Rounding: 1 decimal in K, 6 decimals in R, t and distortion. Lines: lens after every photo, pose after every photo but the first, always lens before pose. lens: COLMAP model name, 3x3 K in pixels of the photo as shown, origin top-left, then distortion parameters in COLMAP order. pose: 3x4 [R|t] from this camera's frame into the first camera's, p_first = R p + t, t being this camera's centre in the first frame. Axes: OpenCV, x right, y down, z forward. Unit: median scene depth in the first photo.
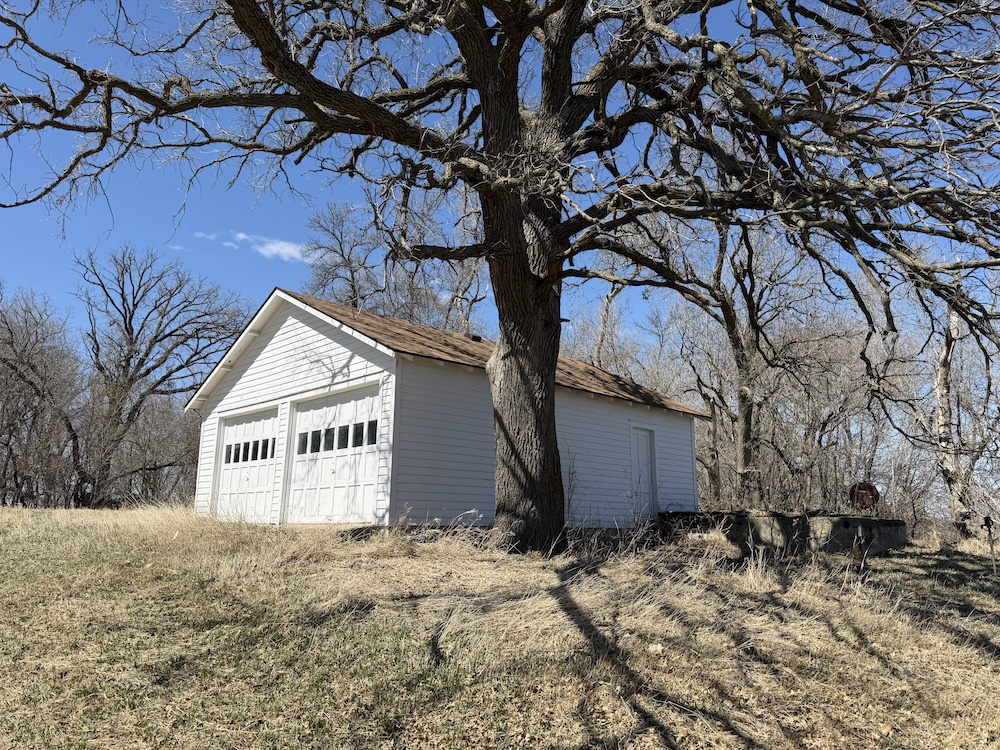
lens RADIAL K [[706.3, 0, 501.5], [0, 706.3, 375.7], [0, 0, 1]] dist [0.055142, -0.063443]
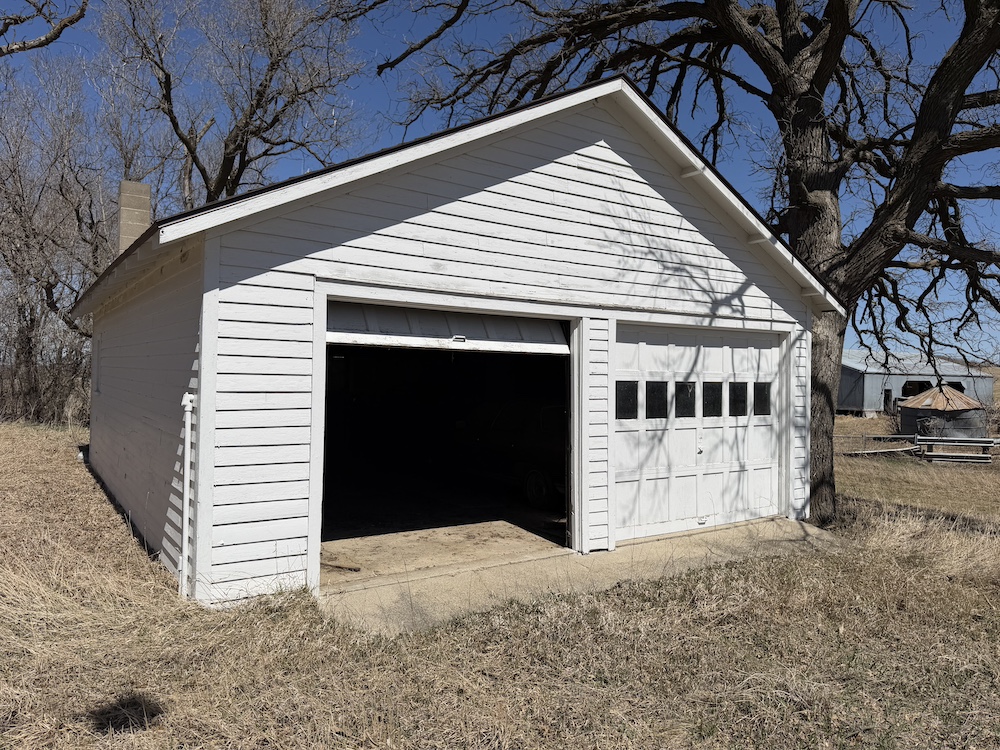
lens RADIAL K [[706.3, 0, 503.9], [0, 706.3, 375.8], [0, 0, 1]] dist [0.055142, -0.063443]
pose [[0.180061, -0.004566, 0.983645, -0.917284], [-0.218554, 0.974808, 0.044532, 0.078769], [-0.959068, -0.222998, 0.174527, 1.081680]]
